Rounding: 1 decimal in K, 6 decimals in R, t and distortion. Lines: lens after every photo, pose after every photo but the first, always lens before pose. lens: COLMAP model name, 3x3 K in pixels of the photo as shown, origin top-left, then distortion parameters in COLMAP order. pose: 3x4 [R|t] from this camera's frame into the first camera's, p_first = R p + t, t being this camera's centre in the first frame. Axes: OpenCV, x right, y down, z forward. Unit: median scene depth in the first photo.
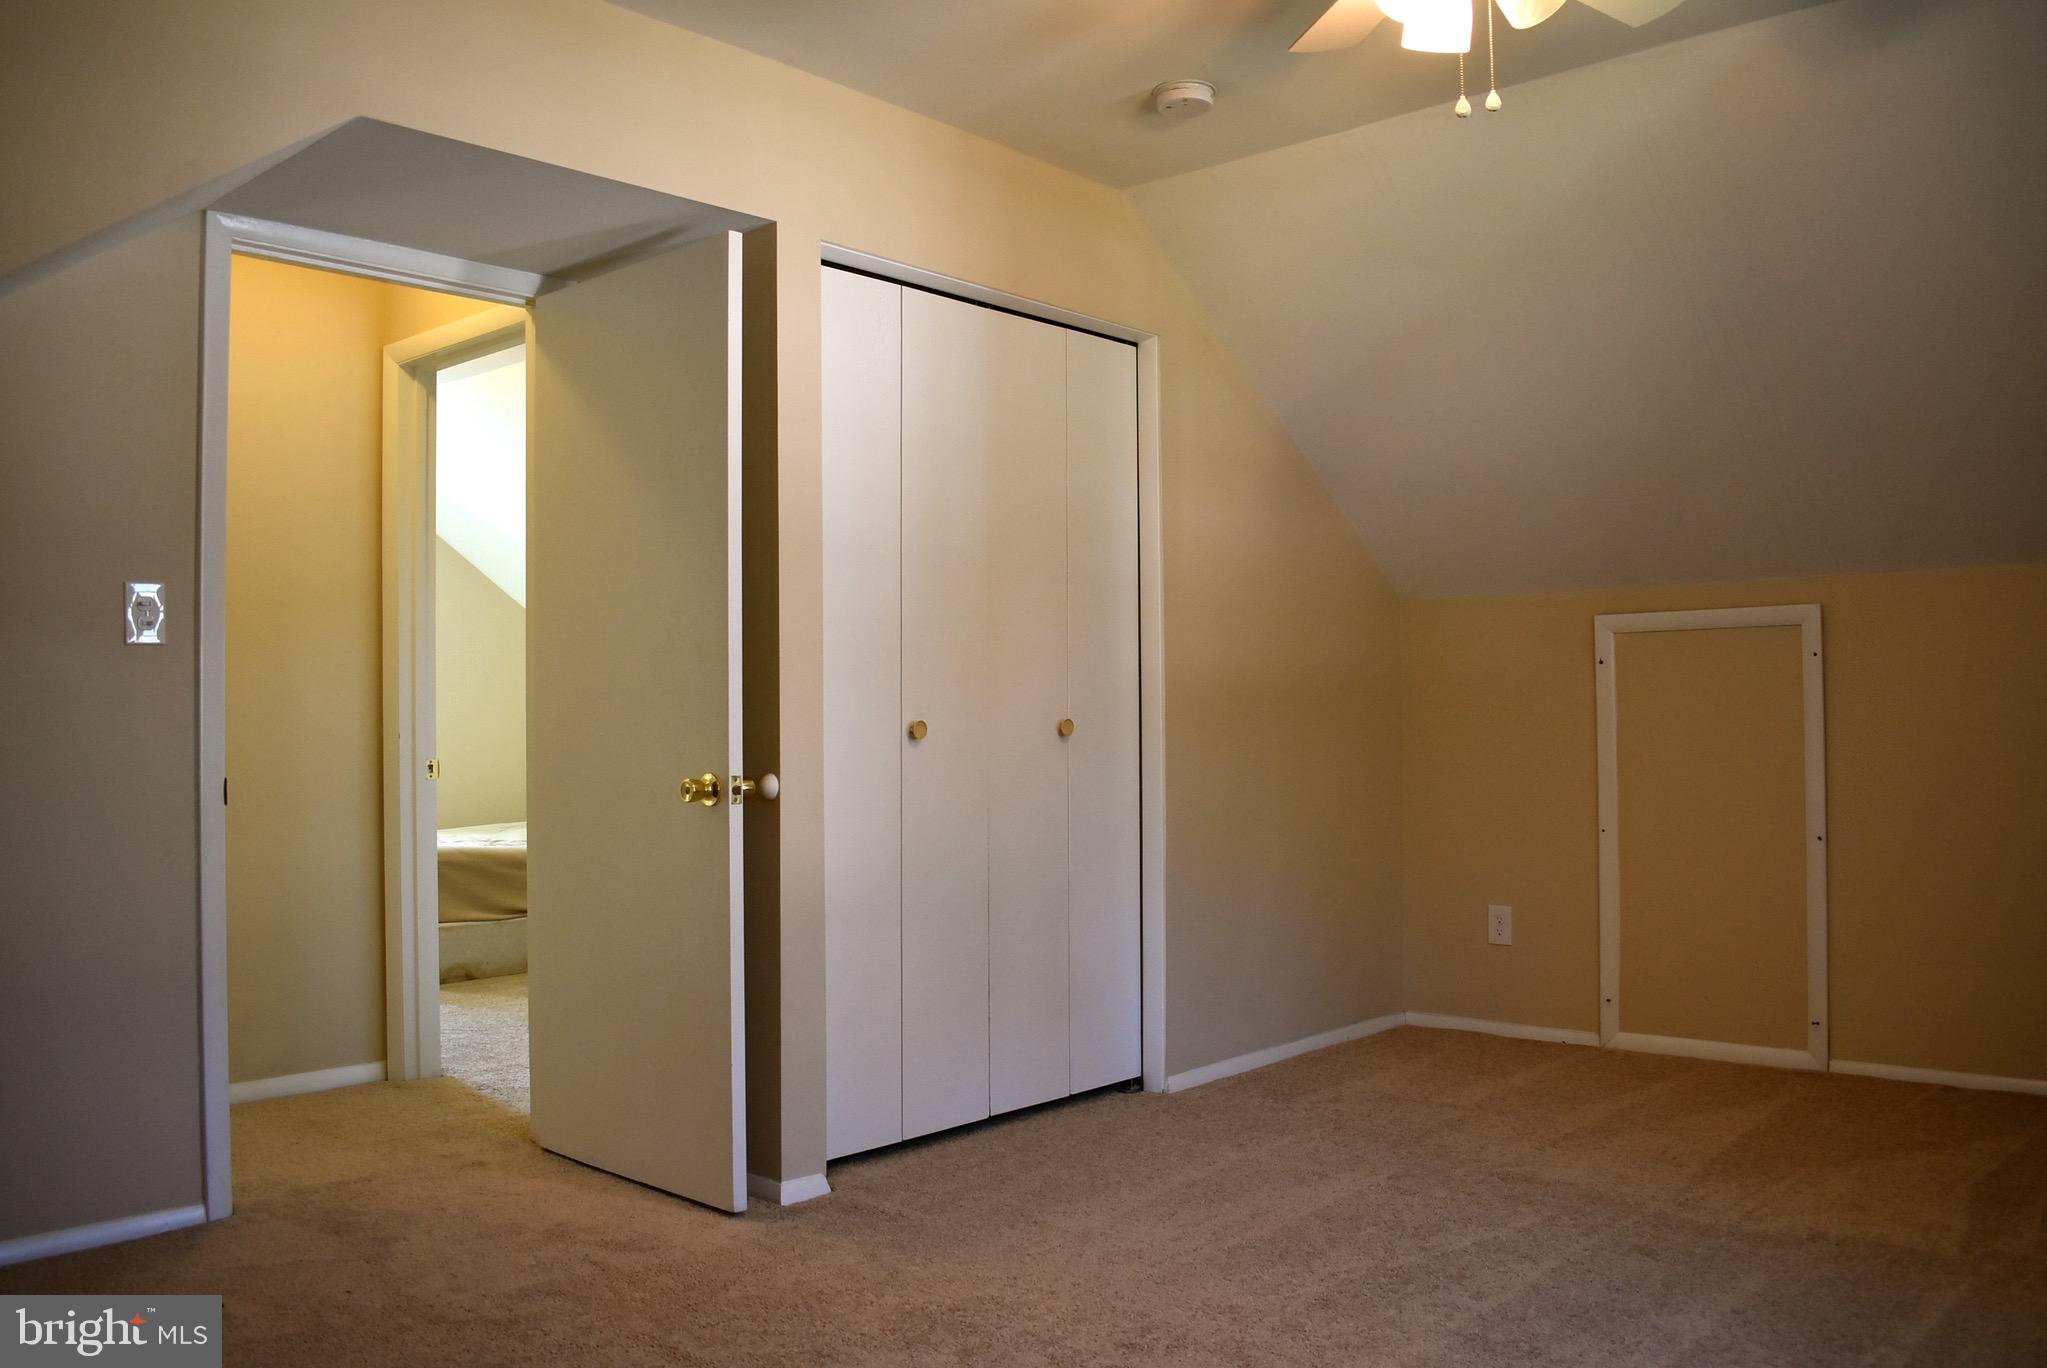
lens RADIAL K [[1648.1, 0, 1023.5], [0, 1648.1, 684.0], [0, 0, 1]] dist [-0.096210, 0.004374]
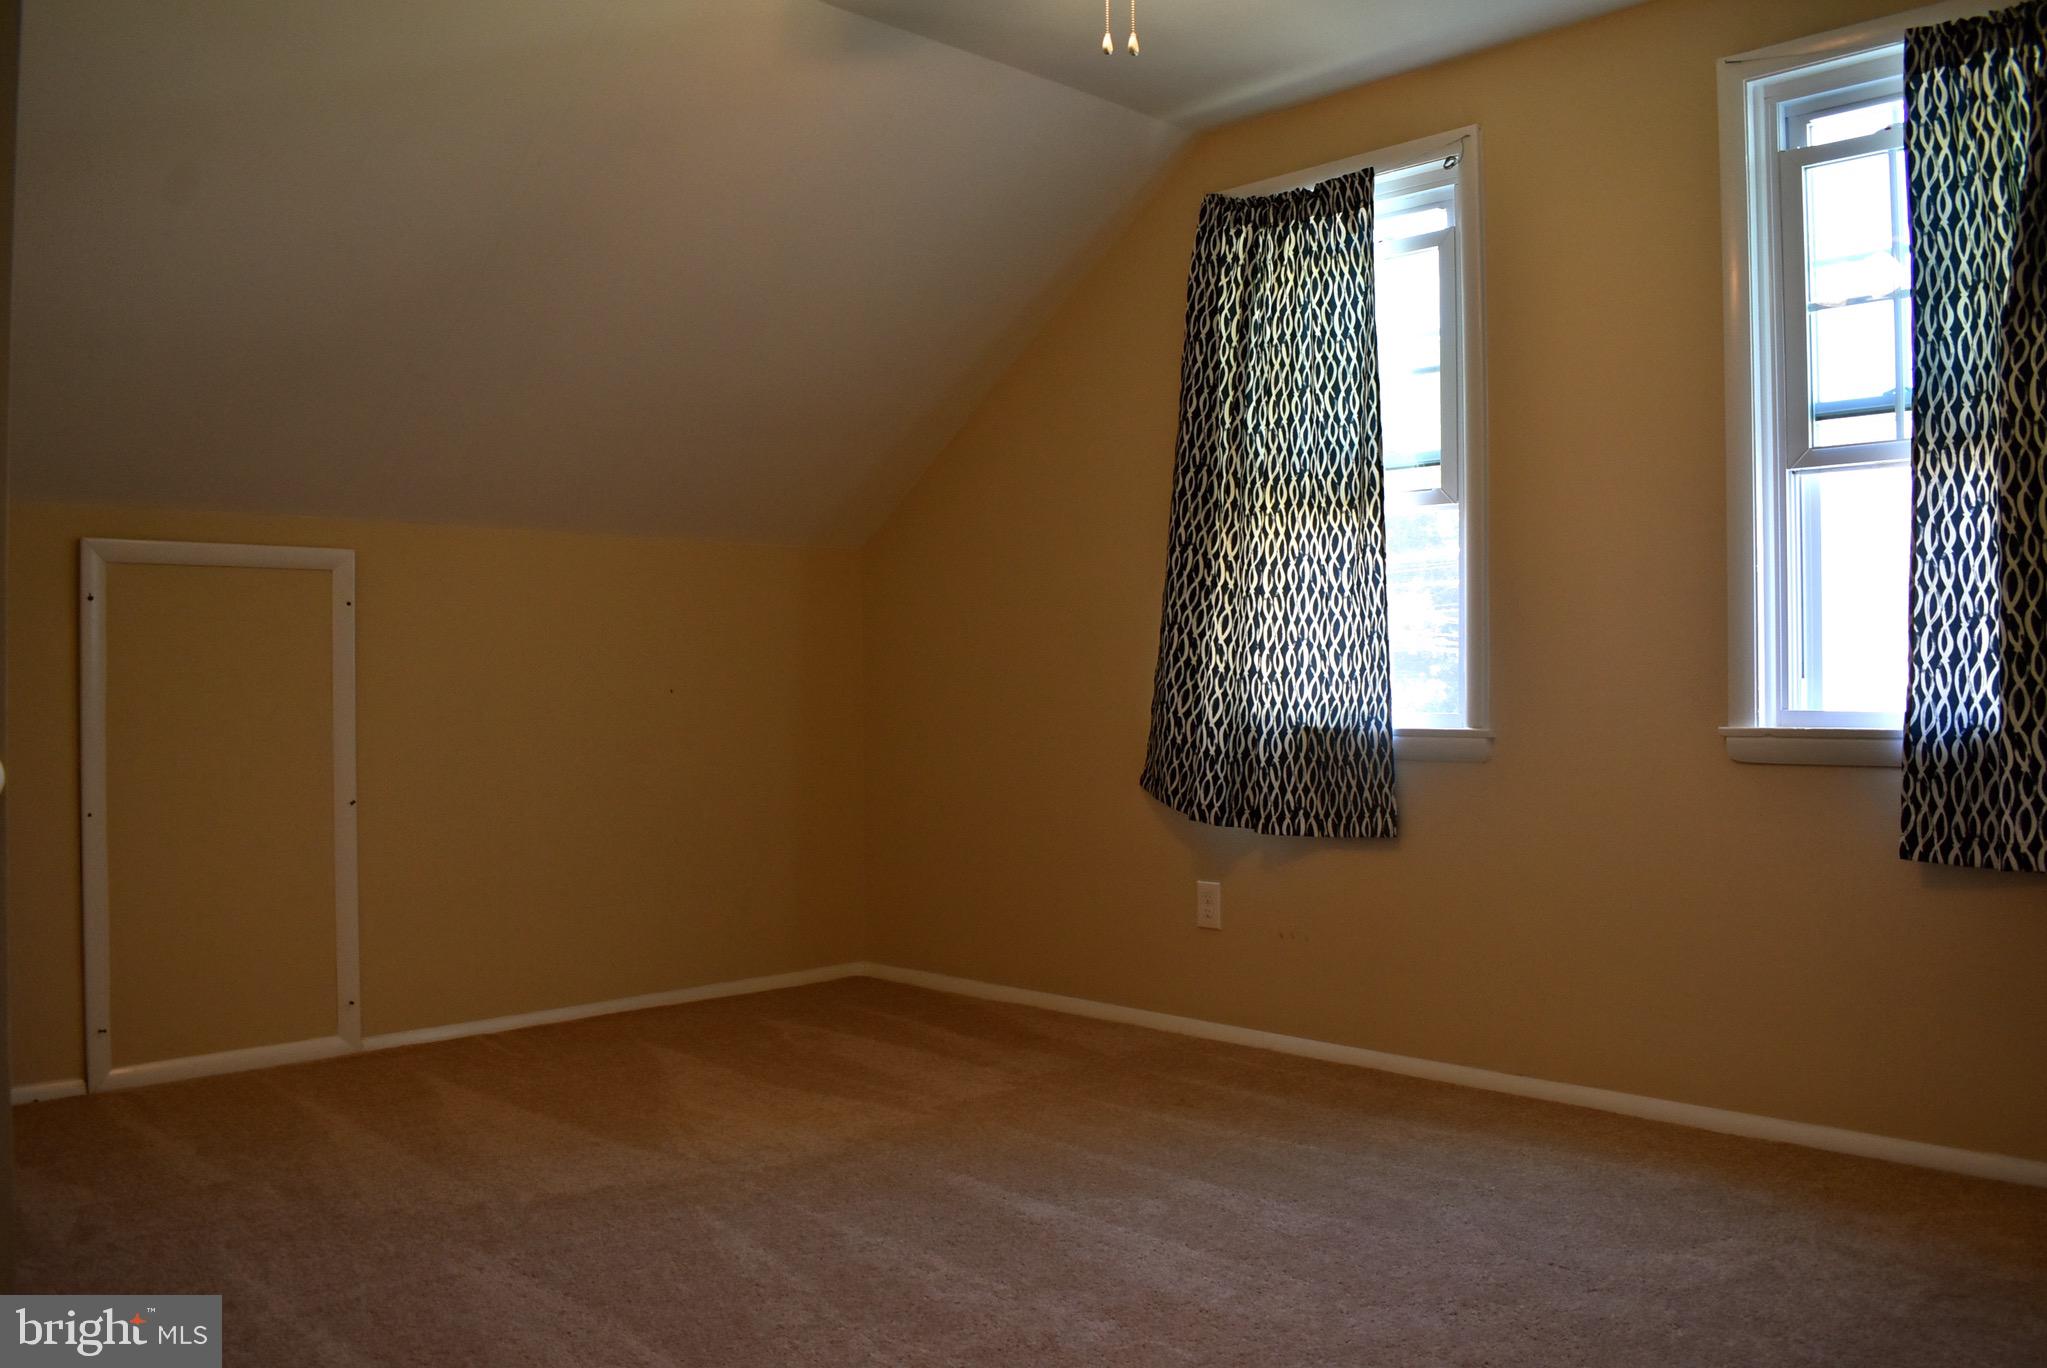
lens RADIAL K [[1648.1, 0, 1023.5], [0, 1648.1, 684.0], [0, 0, 1]] dist [-0.096210, 0.004374]
pose [[0.054297, 0.009336, 0.998481, -0.398067], [-0.015995, 0.999836, -0.008479, 0.028473], [-0.998397, -0.015510, 0.054438, 0.539563]]
